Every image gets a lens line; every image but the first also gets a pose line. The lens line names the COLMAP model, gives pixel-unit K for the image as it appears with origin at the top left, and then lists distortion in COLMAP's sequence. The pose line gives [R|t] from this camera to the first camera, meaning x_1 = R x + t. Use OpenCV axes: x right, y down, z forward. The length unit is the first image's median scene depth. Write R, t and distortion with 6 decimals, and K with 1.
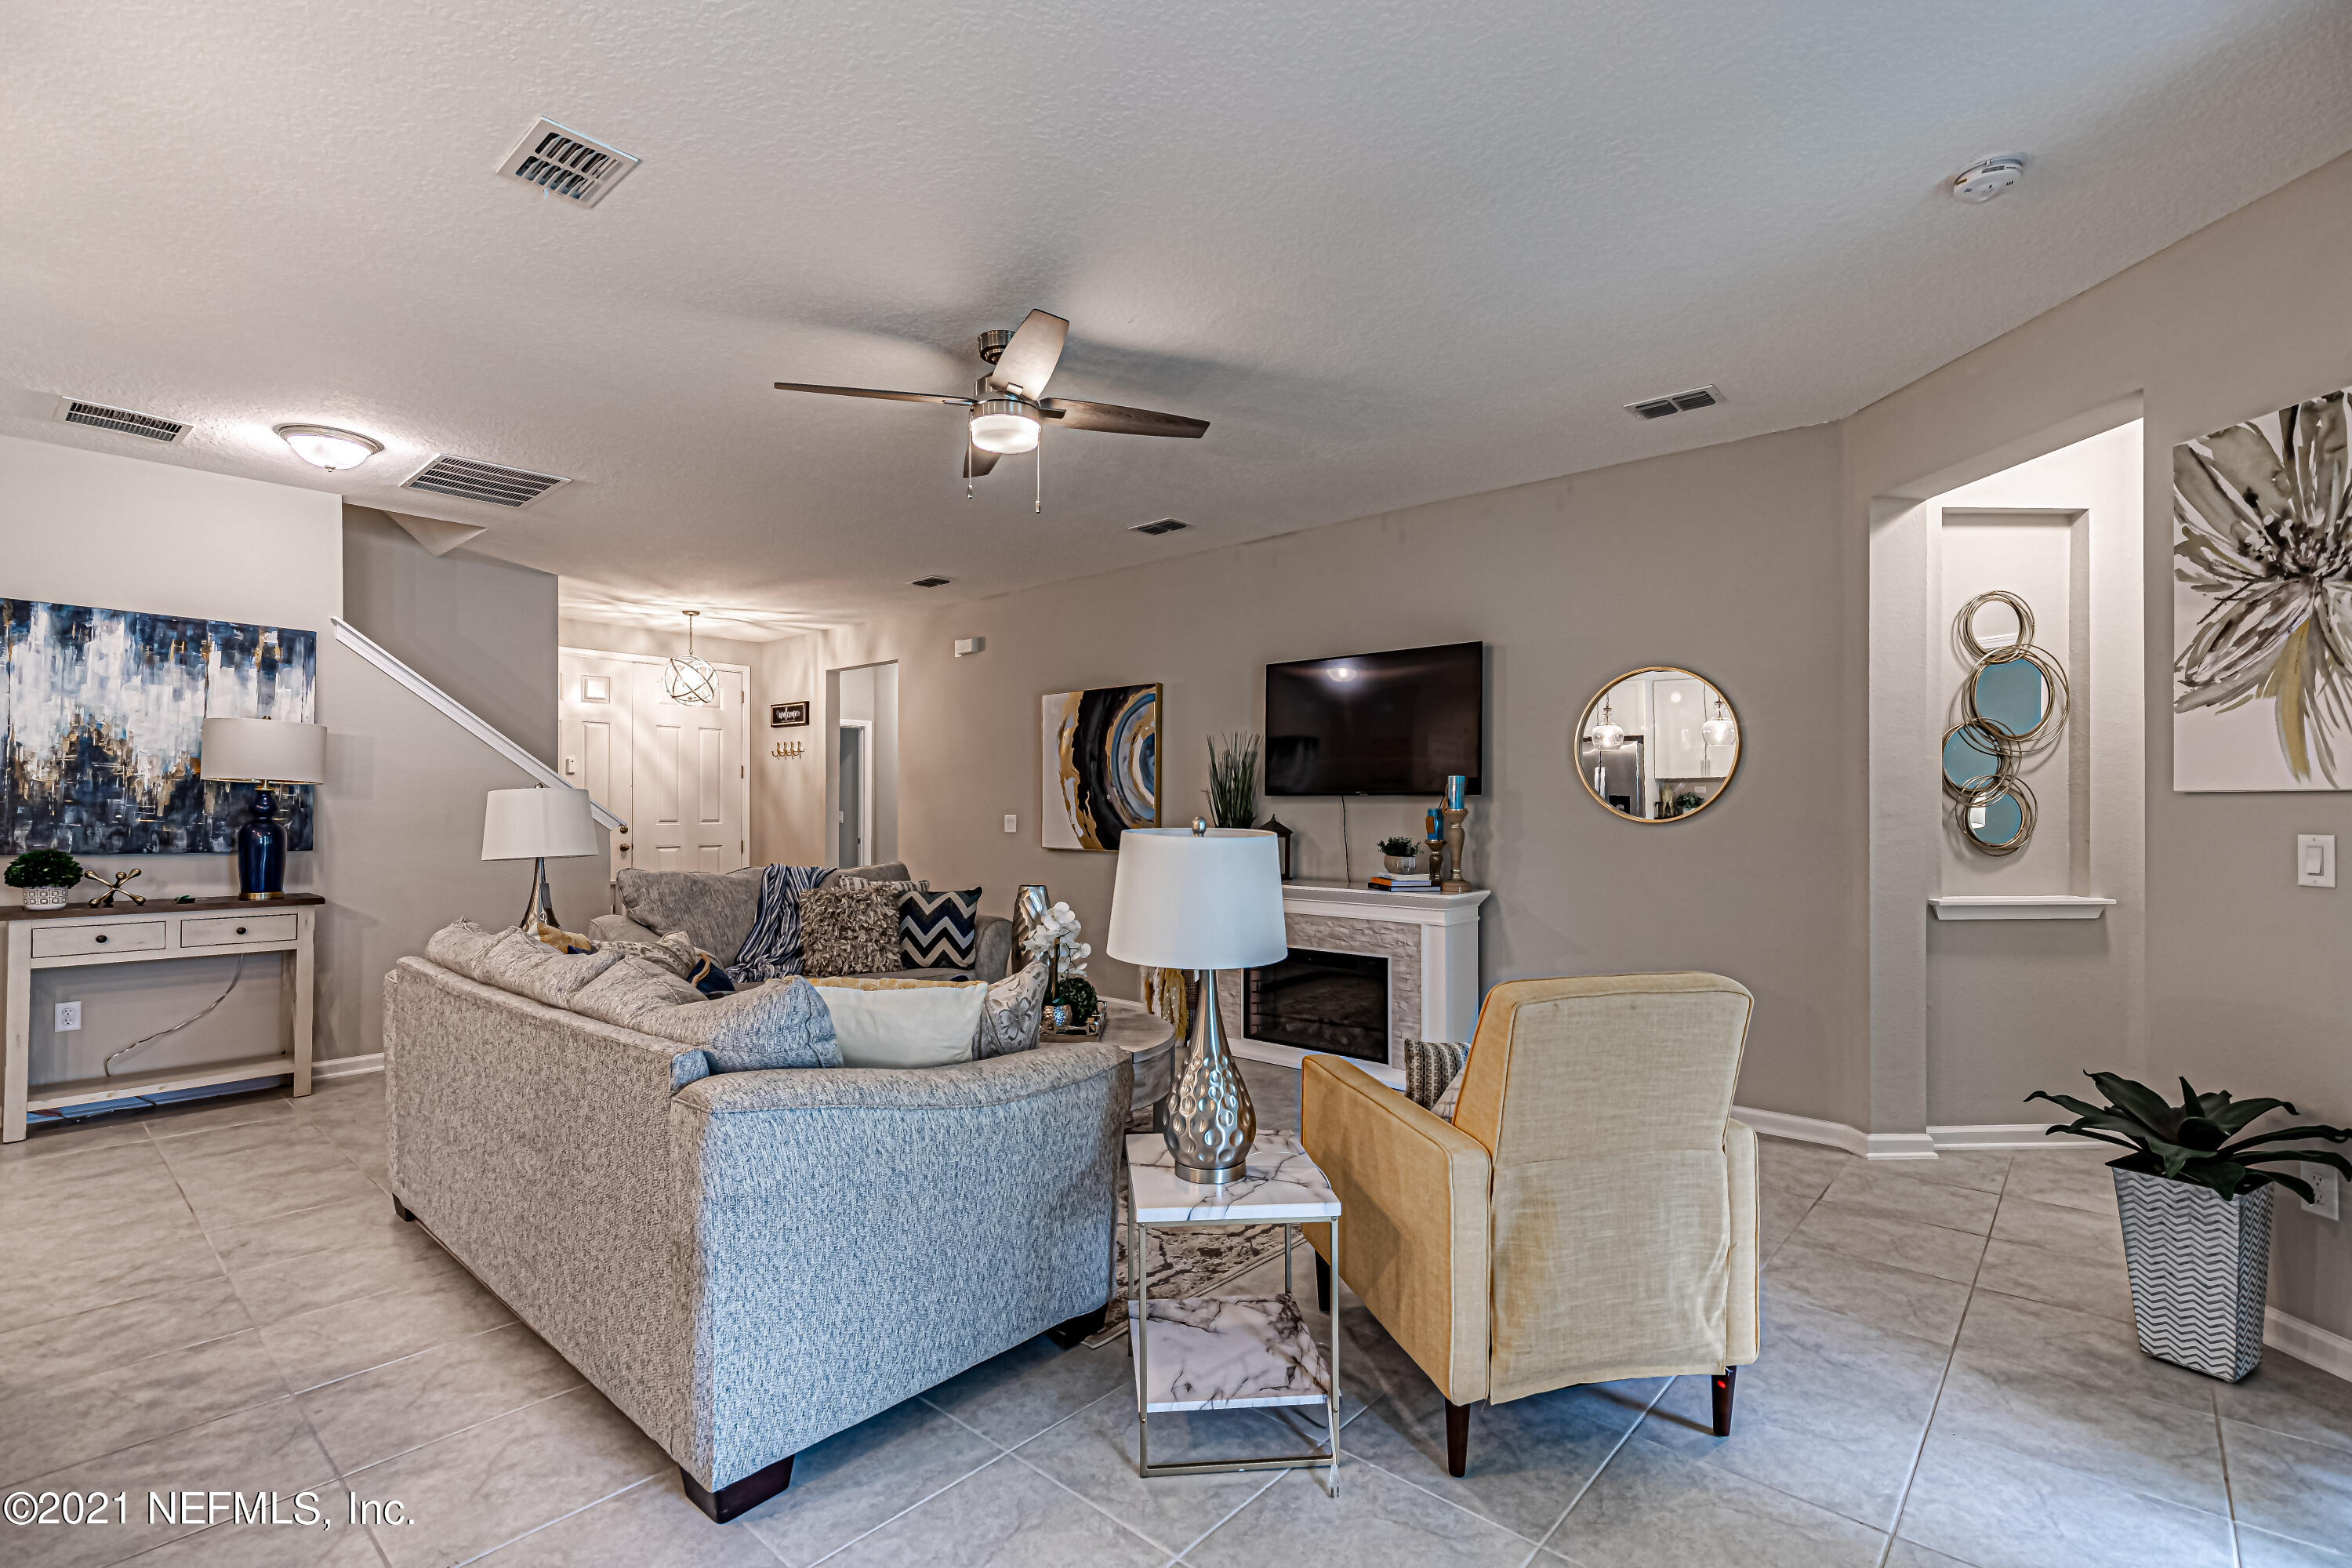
lens RADIAL K [[1060.2, 0, 1167.5], [0, 1060.2, 802.2], [0, 0, 1]] dist [0.008823, -0.001332]
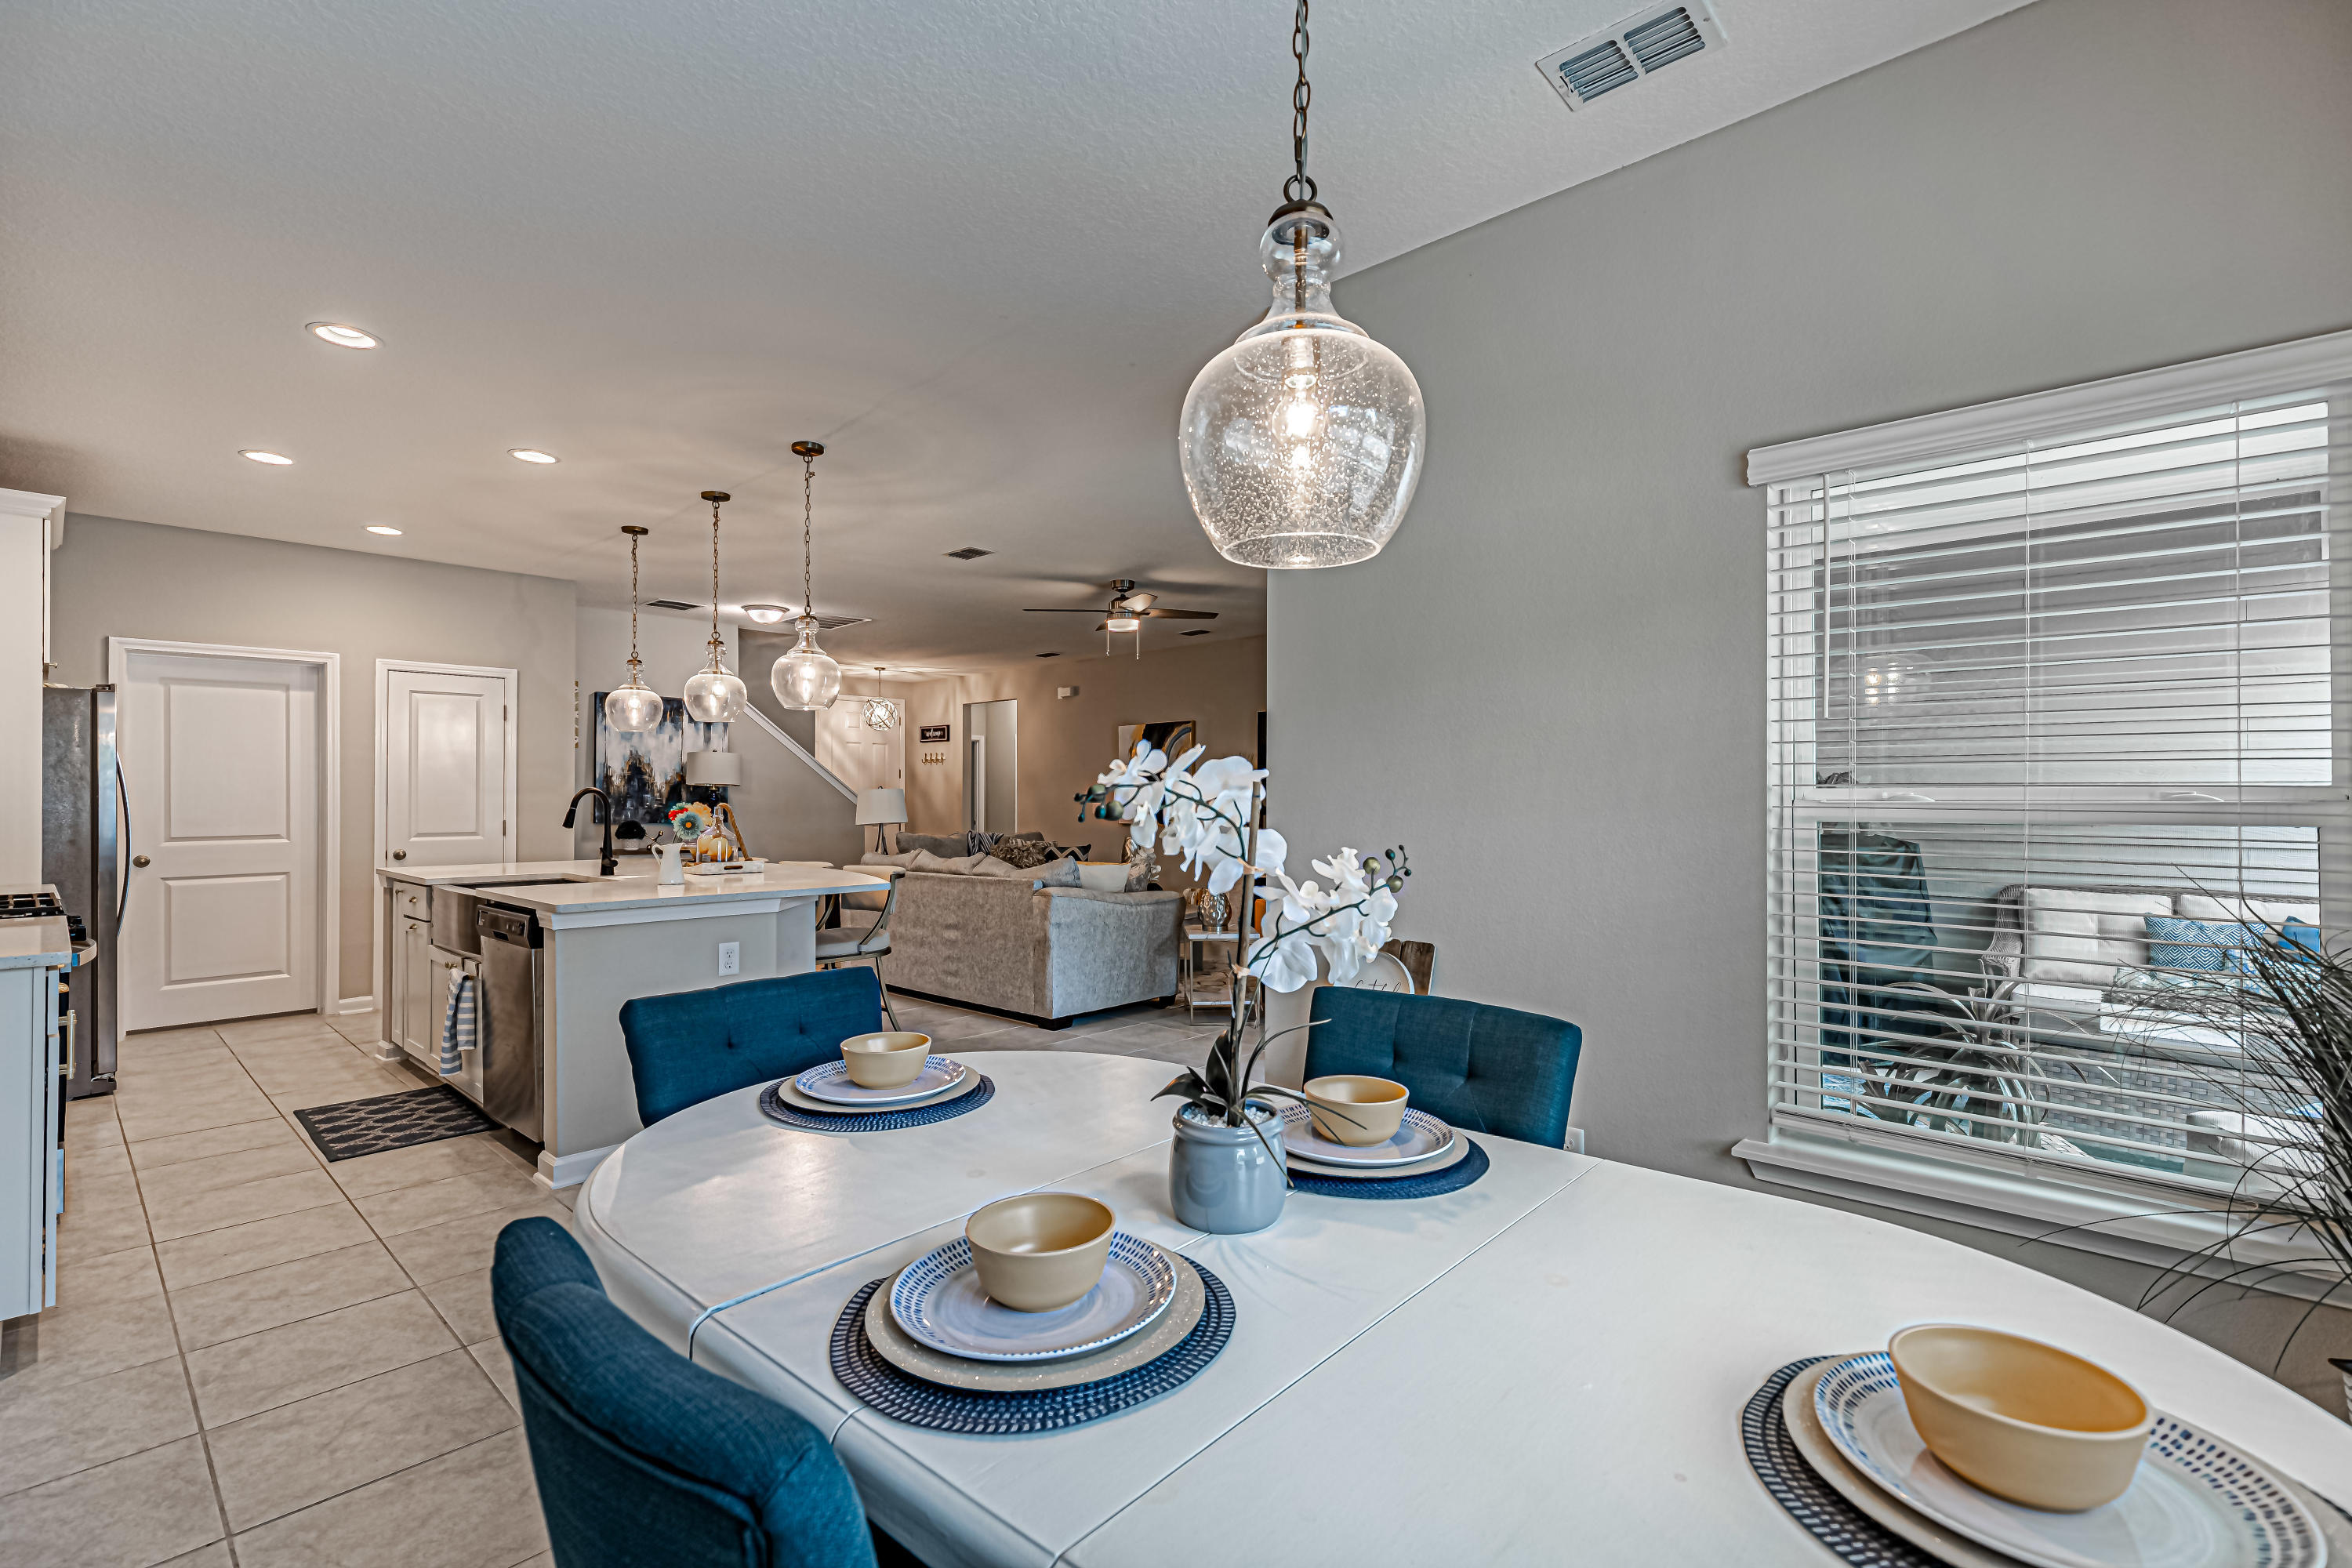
lens RADIAL K [[1060.2, 0, 1175.4], [0, 1060.2, 785.7], [0, 0, 1]] dist [0.008823, -0.001332]
pose [[0.999749, -0.003835, -0.022087, -0.000097], [0.003682, 0.999969, -0.006955, -0.002829], [0.022113, 0.006872, 0.999732, -0.900487]]
